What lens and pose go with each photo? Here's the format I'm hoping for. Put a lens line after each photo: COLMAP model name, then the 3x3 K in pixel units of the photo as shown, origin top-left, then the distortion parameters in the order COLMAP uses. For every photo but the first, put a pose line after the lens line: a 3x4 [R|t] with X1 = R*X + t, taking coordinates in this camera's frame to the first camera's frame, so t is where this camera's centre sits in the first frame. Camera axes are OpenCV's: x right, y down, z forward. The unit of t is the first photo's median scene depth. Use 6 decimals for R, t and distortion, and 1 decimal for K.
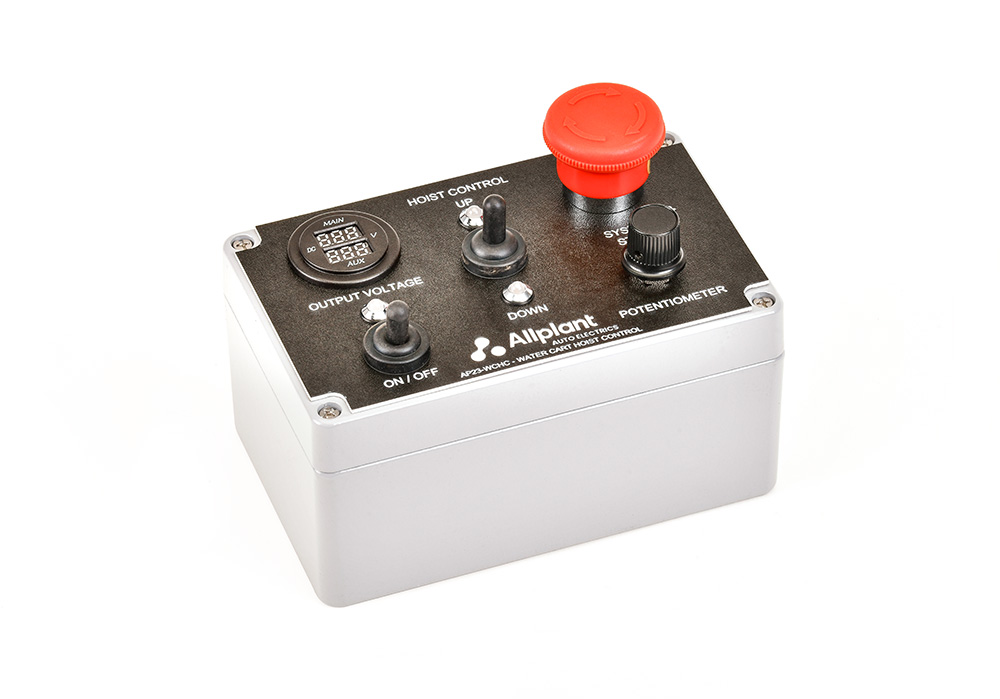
lens RADIAL K [[5007.8, 0, 500.0], [0, 5007.8, 349.5], [0, 0, 1]] dist [2.165132, 1.545989]
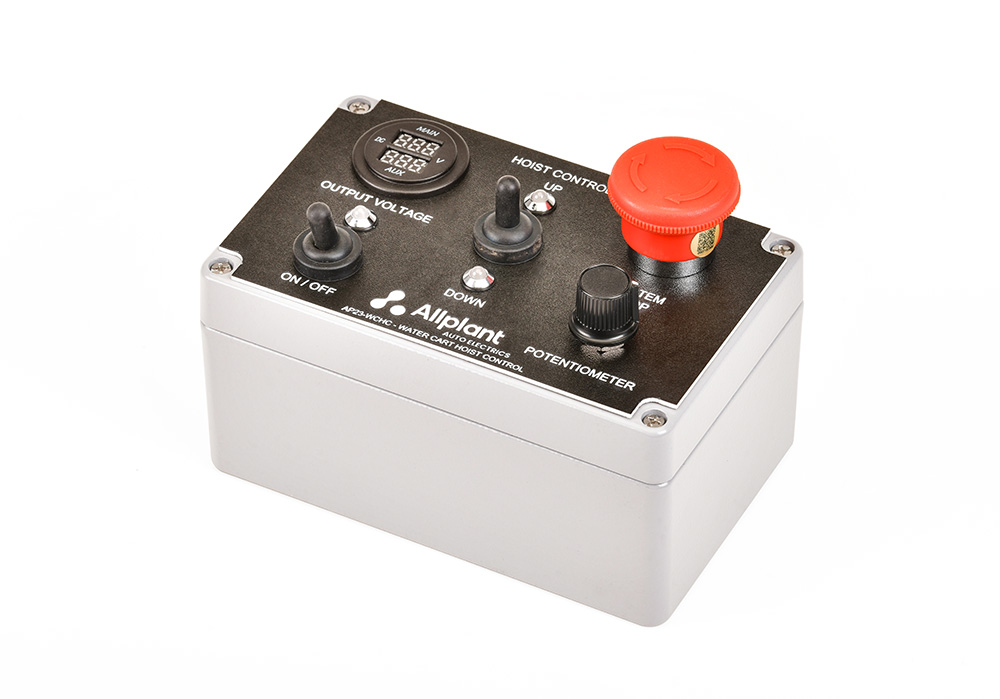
lens RADIAL K [[5007.8, 0, 500.0], [0, 5007.8, 349.5], [0, 0, 1]] dist [2.165132, 1.545989]
pose [[0.669192, 0.507502, -0.542793, 0.532101], [-0.497508, 0.848571, 0.180038, -0.174039], [0.551968, 0.149563, 0.820343, 0.226017]]
